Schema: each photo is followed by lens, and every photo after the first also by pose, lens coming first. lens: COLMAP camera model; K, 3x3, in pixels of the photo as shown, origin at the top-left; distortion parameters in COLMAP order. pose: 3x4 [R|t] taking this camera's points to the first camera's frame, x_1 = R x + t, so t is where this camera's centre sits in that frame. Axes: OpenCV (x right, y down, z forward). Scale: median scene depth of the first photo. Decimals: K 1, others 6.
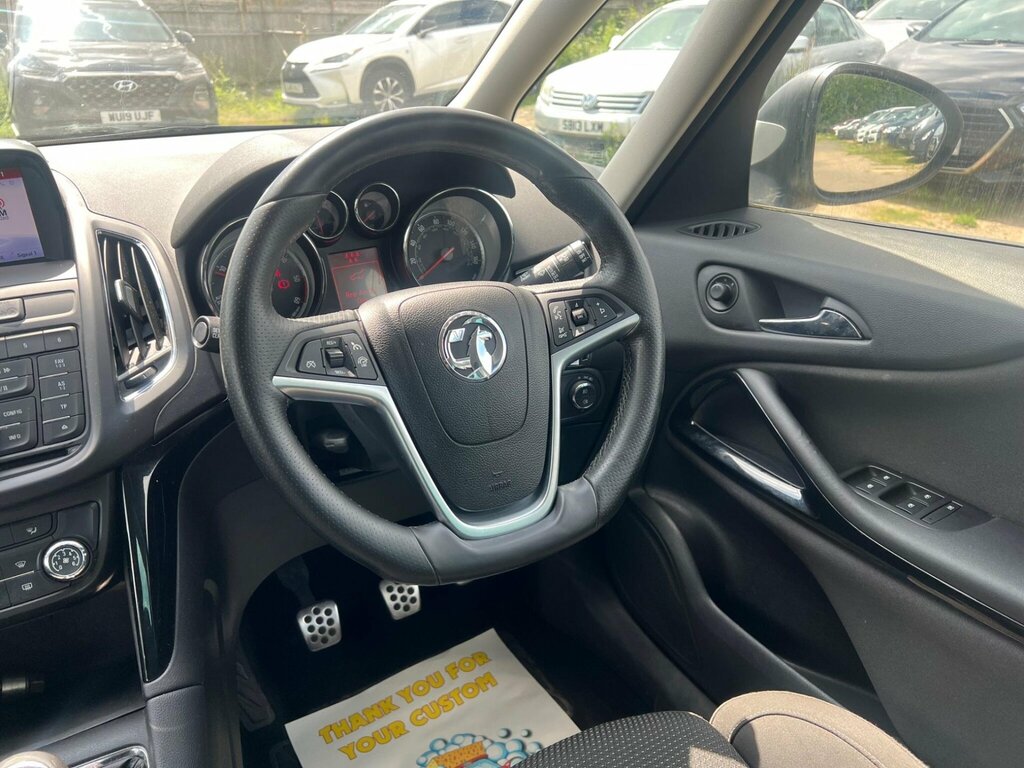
lens RADIAL K [[788.2, 0, 512.0], [0, 788.2, 384.0], [0, 0, 1]] dist [0.057176, -0.079778]
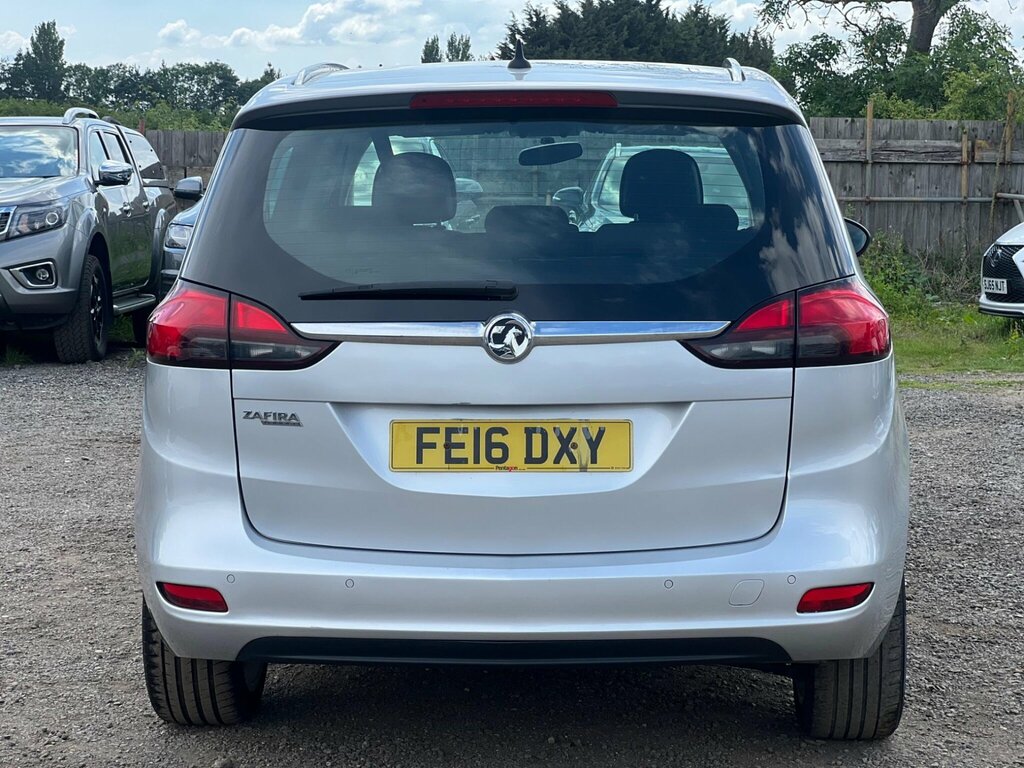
lens RADIAL K [[2390.8, 0, 512.0], [0, 2390.8, 384.0], [0, 0, 1]] dist [-0.004616, 3.934463]
pose [[0.847920, 0.066984, -0.525876, 4.891868], [-0.237660, 0.934746, -0.264137, 3.303694], [0.473867, 0.348946, 0.808509, -7.667967]]
